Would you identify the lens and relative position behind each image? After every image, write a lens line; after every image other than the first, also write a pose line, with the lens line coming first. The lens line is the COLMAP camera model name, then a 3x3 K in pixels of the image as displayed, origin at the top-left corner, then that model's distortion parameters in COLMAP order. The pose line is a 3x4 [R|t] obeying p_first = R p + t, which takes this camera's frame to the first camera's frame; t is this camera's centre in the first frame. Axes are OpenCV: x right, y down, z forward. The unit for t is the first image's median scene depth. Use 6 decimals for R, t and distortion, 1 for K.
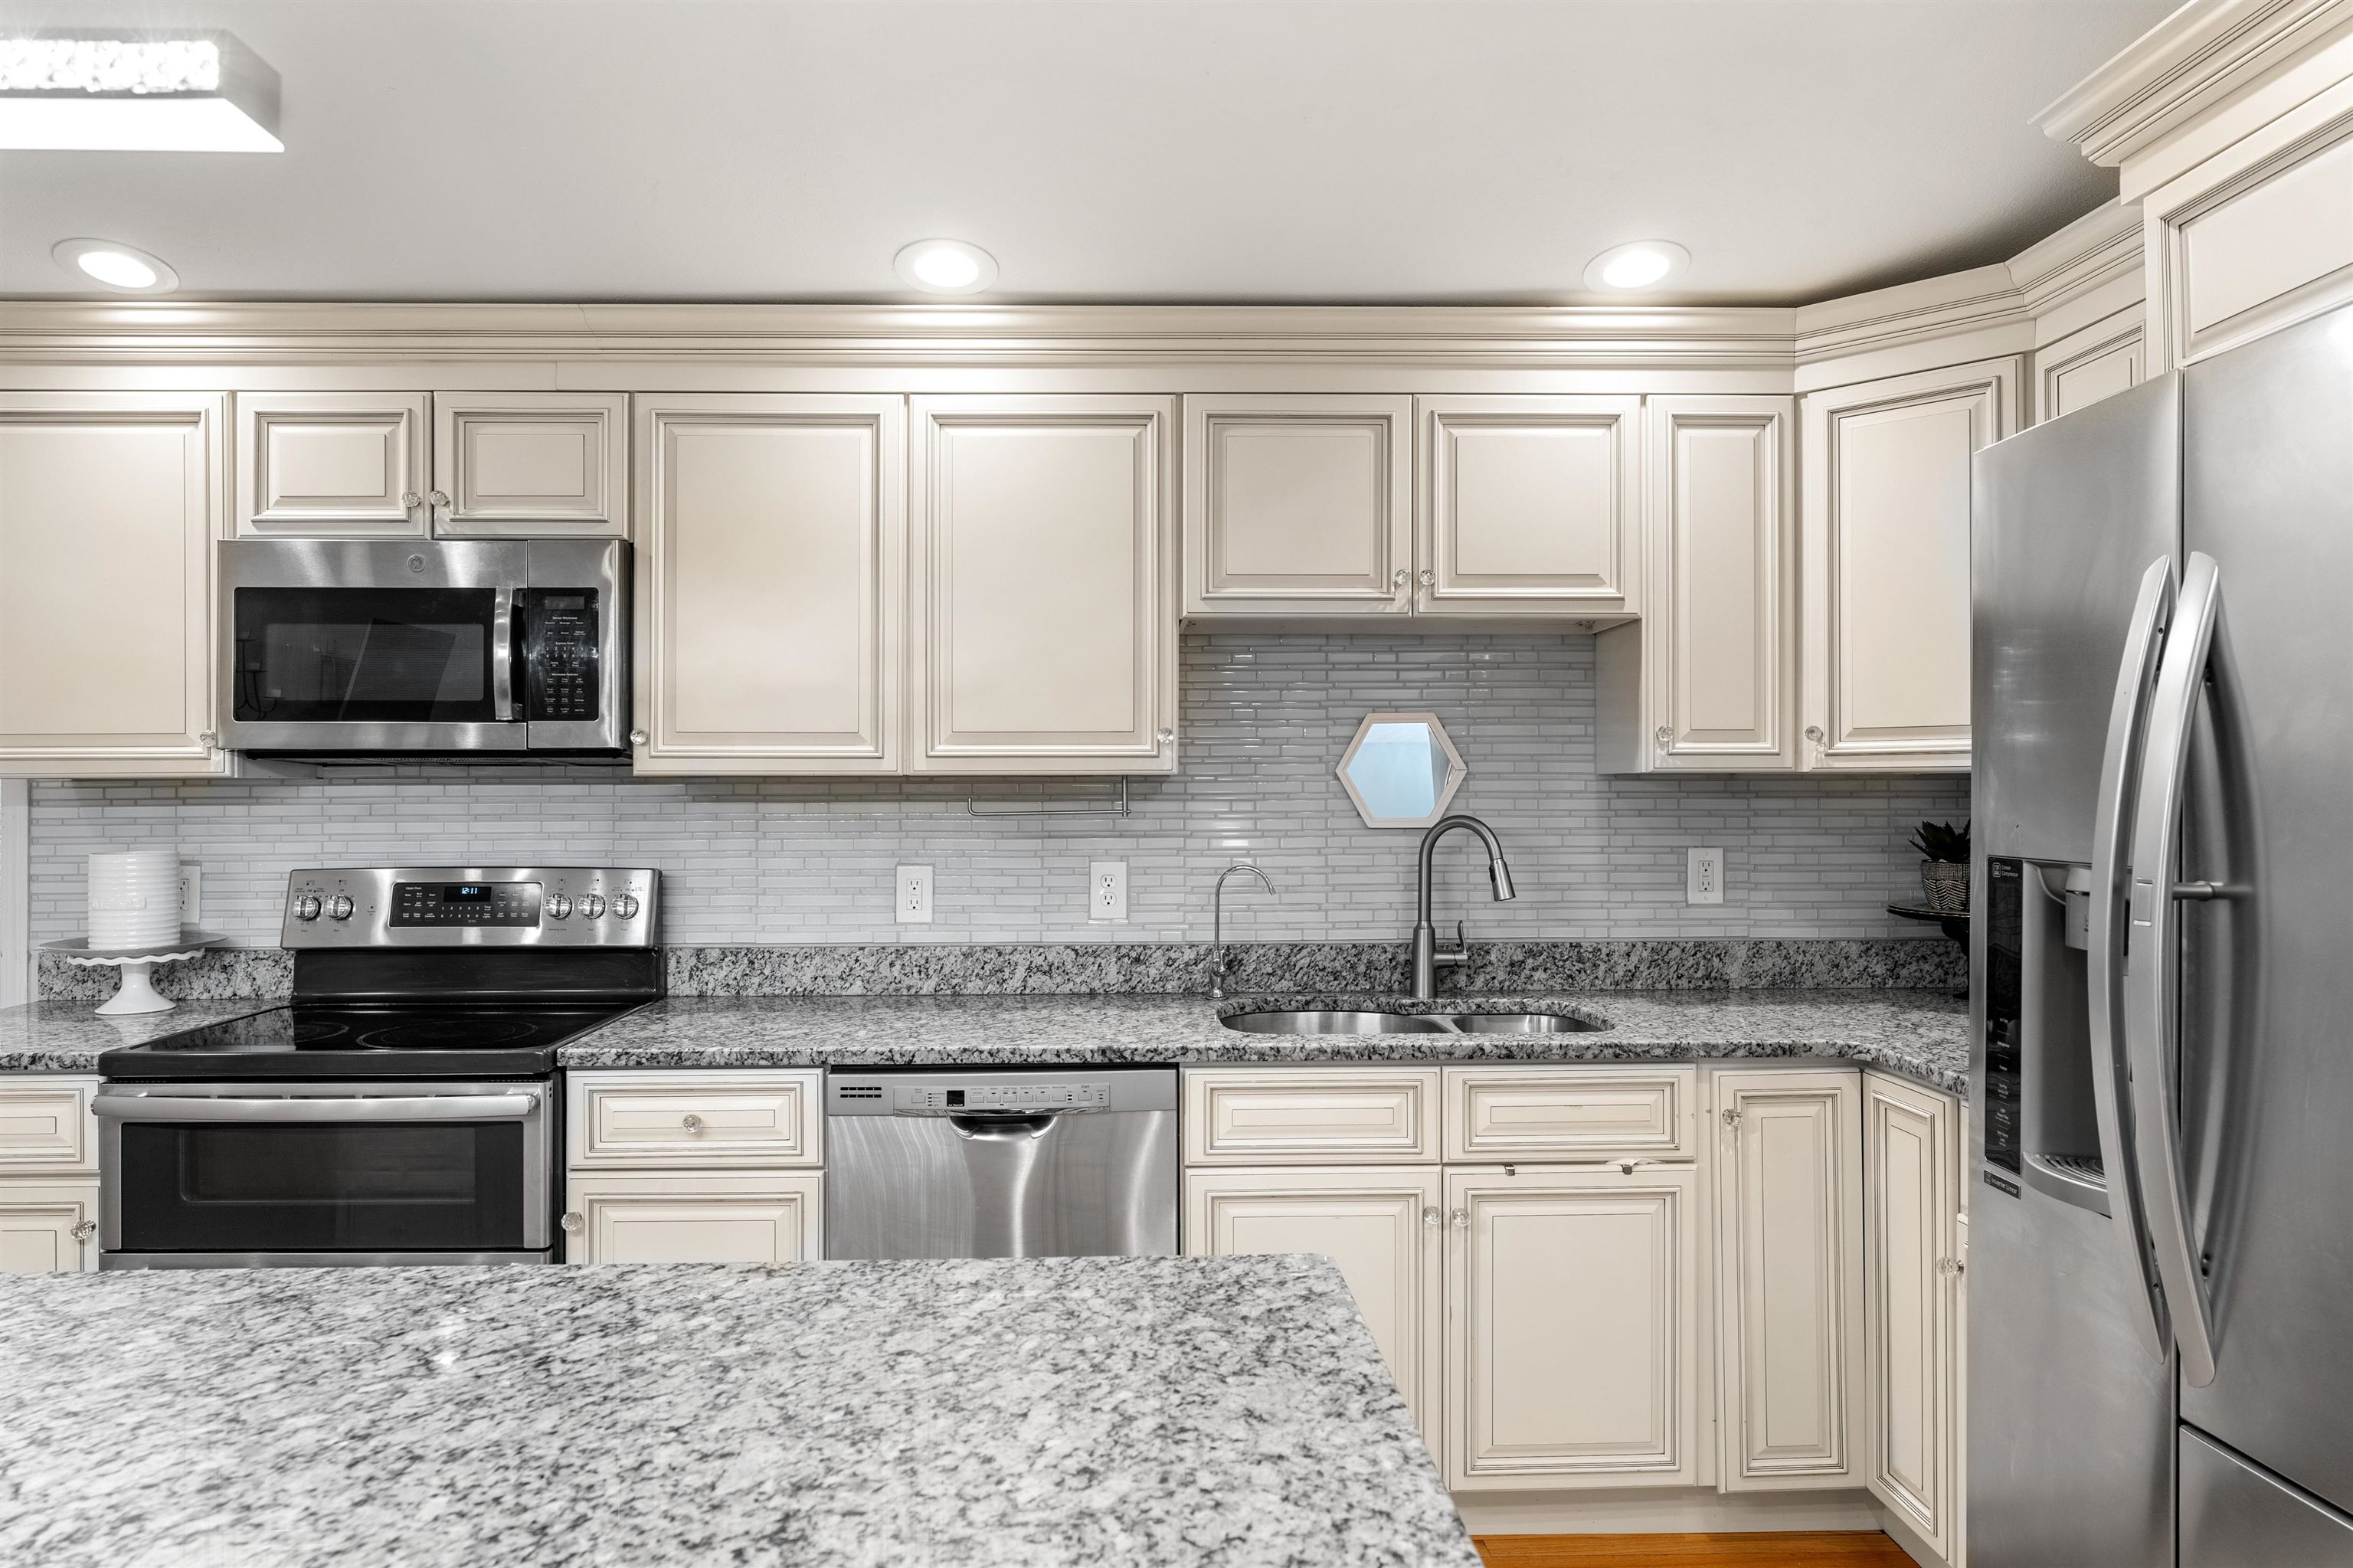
lens RADIAL K [[1482.3, 0, 1140.6], [0, 1482.3, 781.8], [0, 0, 1]] dist [0.005107, 0.000573]
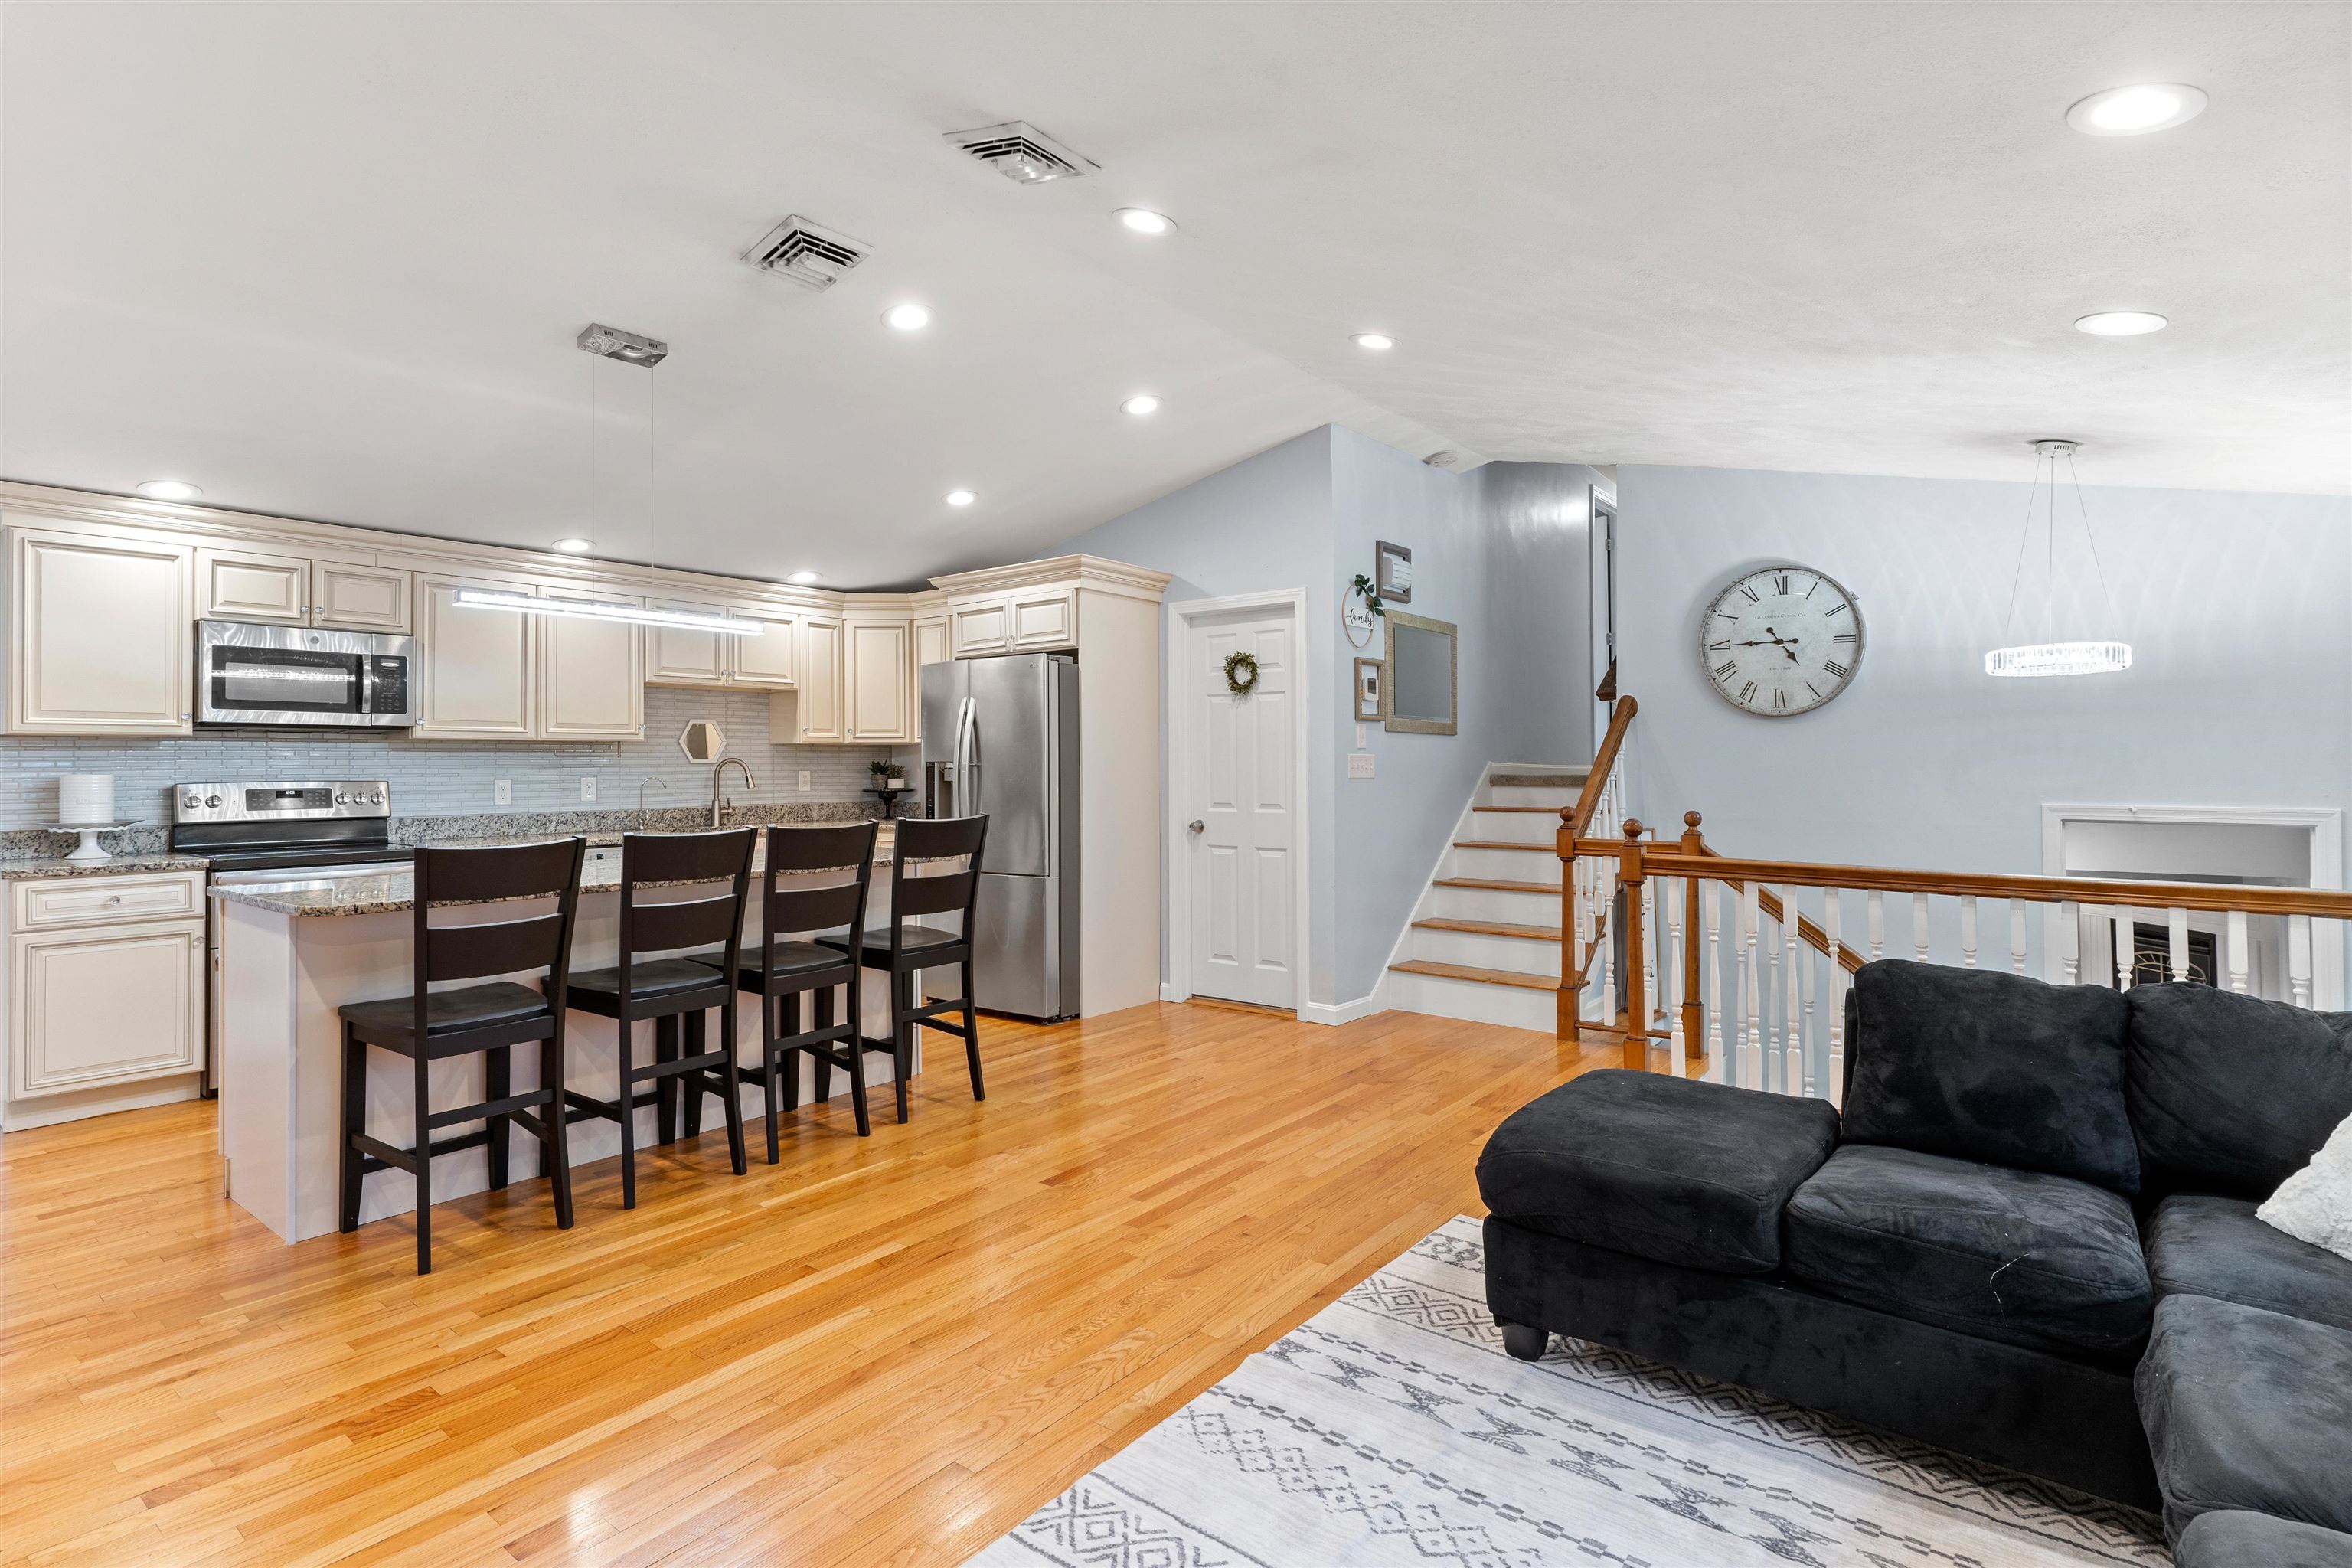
lens RADIAL K [[1185.2, 0, 1172.3], [0, 1185.2, 753.5], [0, 0, 1]] dist [0.003888, 0.000817]
pose [[0.638119, 0.007421, 0.769902, -0.996955], [0.000061, 0.999953, -0.009688, 0.037154], [-0.769937, 0.006229, 0.638089, -1.066805]]
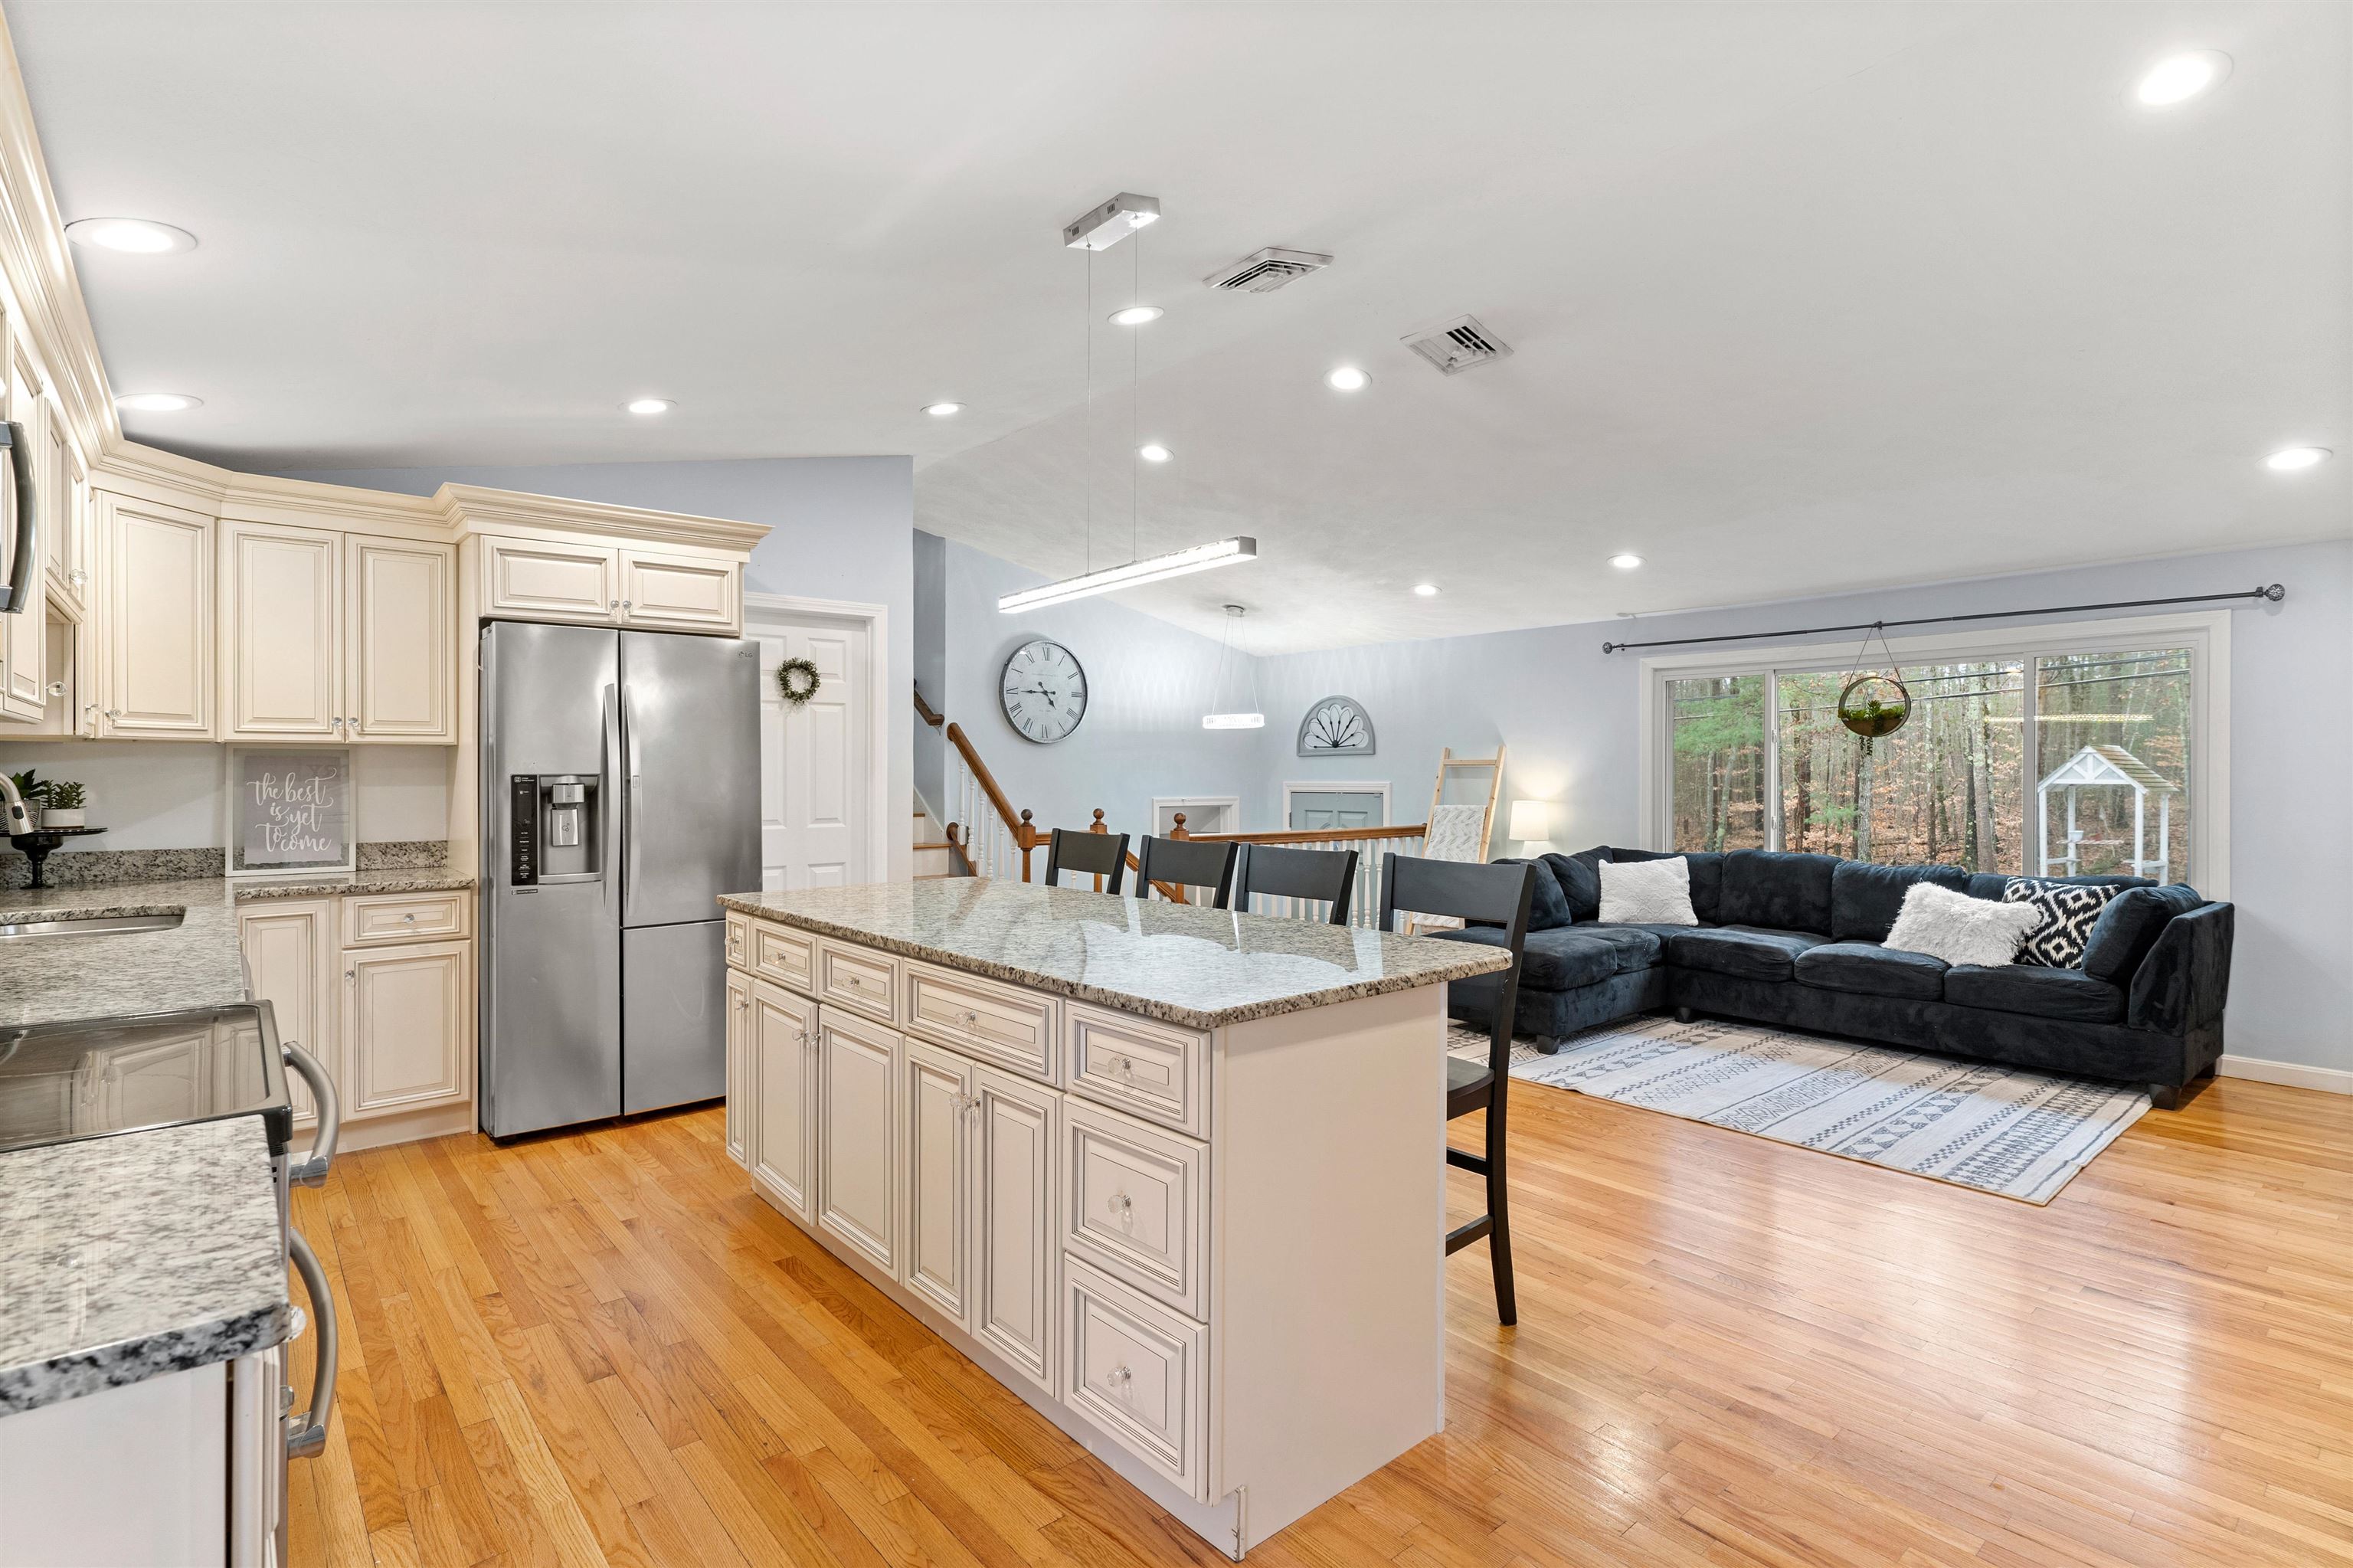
lens RADIAL K [[1122.3, 0, 1169.5], [0, 1122.3, 780.6], [0, 0, 1]] dist [0.003168, -0.001296]
pose [[-0.633851, -0.001455, 0.773454, -1.138726], [0.003228, 0.999985, 0.004526, 0.035048], [-0.773449, 0.005365, -0.633836, 0.873993]]
